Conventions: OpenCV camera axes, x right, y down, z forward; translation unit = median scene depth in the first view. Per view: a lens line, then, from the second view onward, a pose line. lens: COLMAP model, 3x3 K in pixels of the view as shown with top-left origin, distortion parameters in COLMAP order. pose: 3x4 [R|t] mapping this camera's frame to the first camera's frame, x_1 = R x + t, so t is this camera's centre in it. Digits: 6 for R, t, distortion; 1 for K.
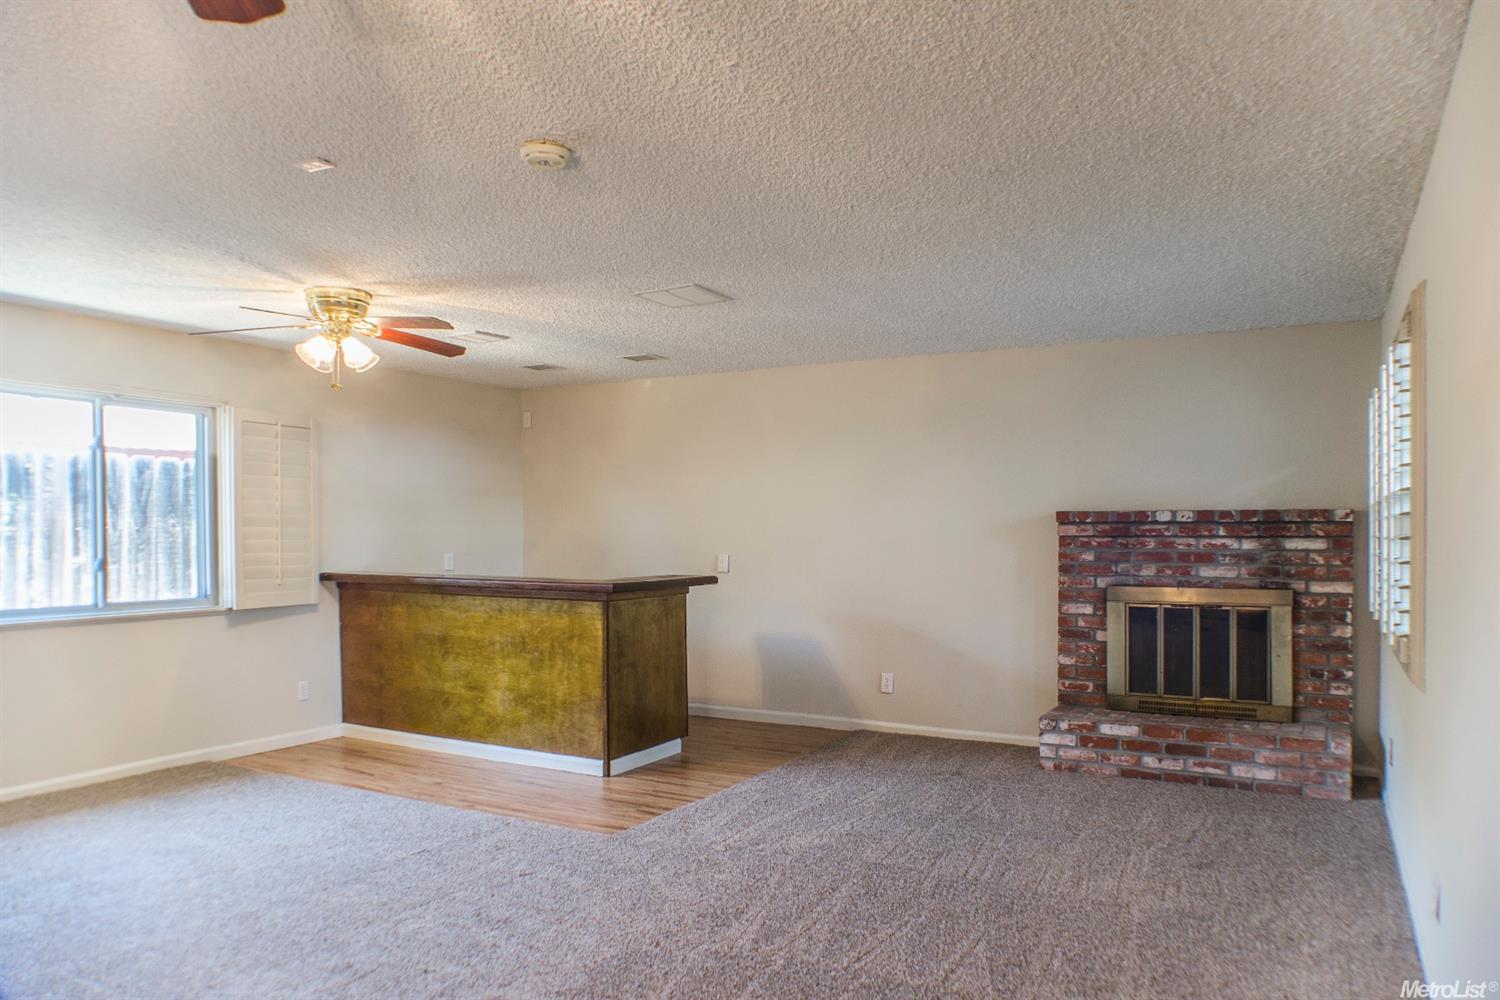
lens RADIAL K [[1030.5, 0, 749.3], [0, 1030.5, 515.0], [0, 0, 1]] dist [-0.028562, 0.008707]
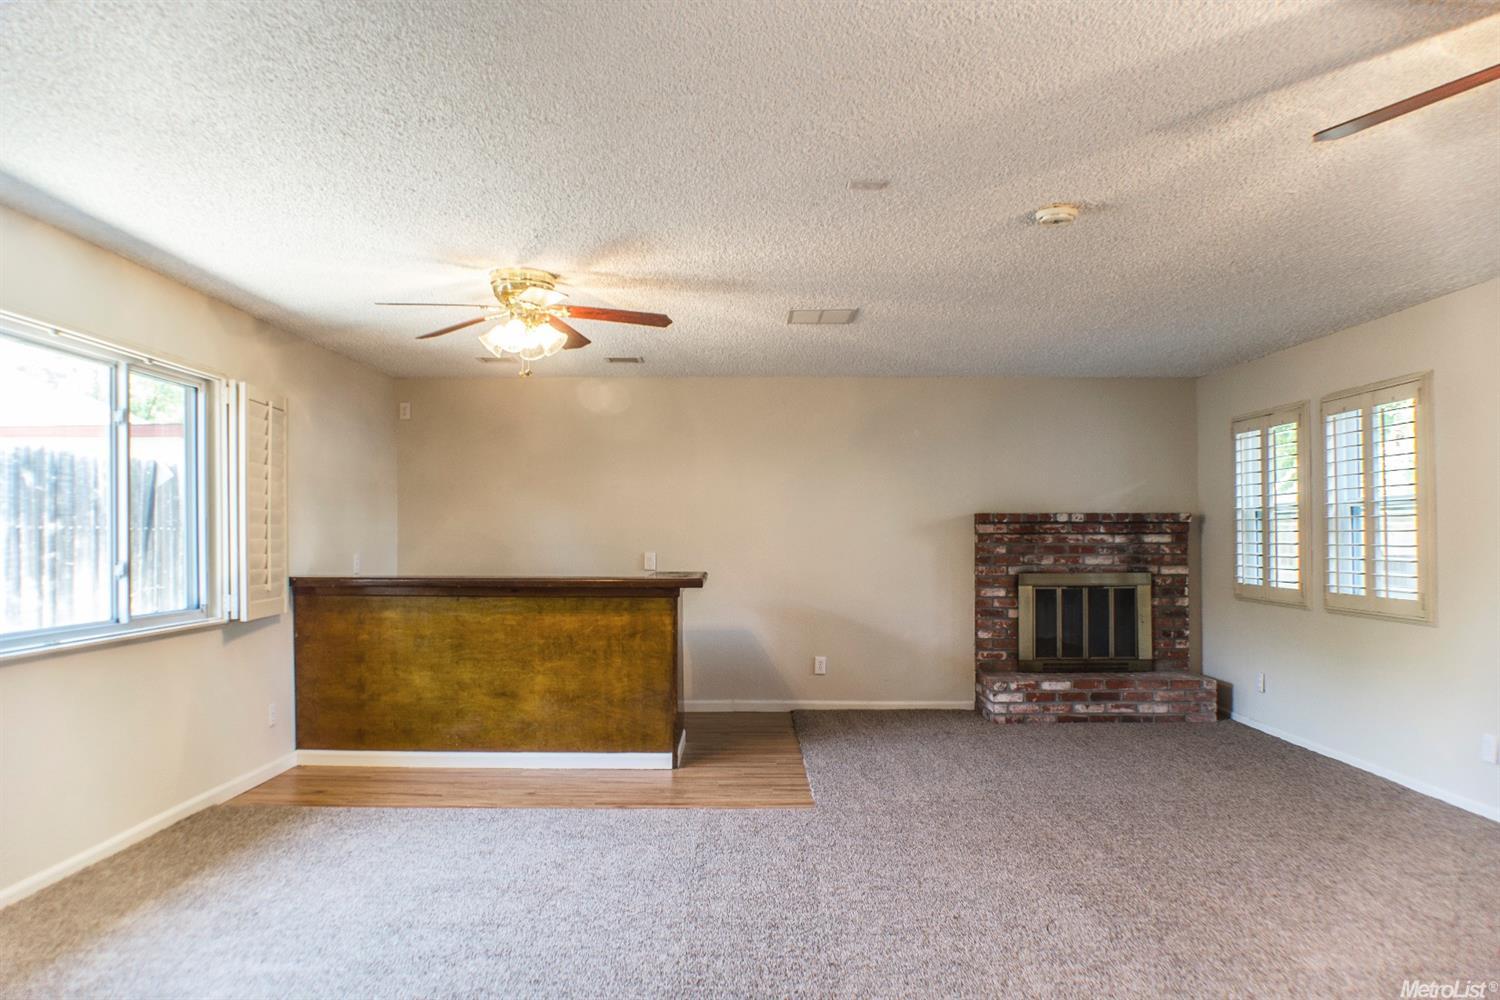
lens RADIAL K [[1030.5, 0, 748.2], [0, 1030.5, 502.0], [0, 0, 1]] dist [-0.028562, 0.008707]
pose [[0.877693, 0.013774, 0.479025, -0.557340], [-0.006520, 0.999838, -0.016803, 0.005955], [-0.479179, 0.011625, 0.877640, 0.062393]]
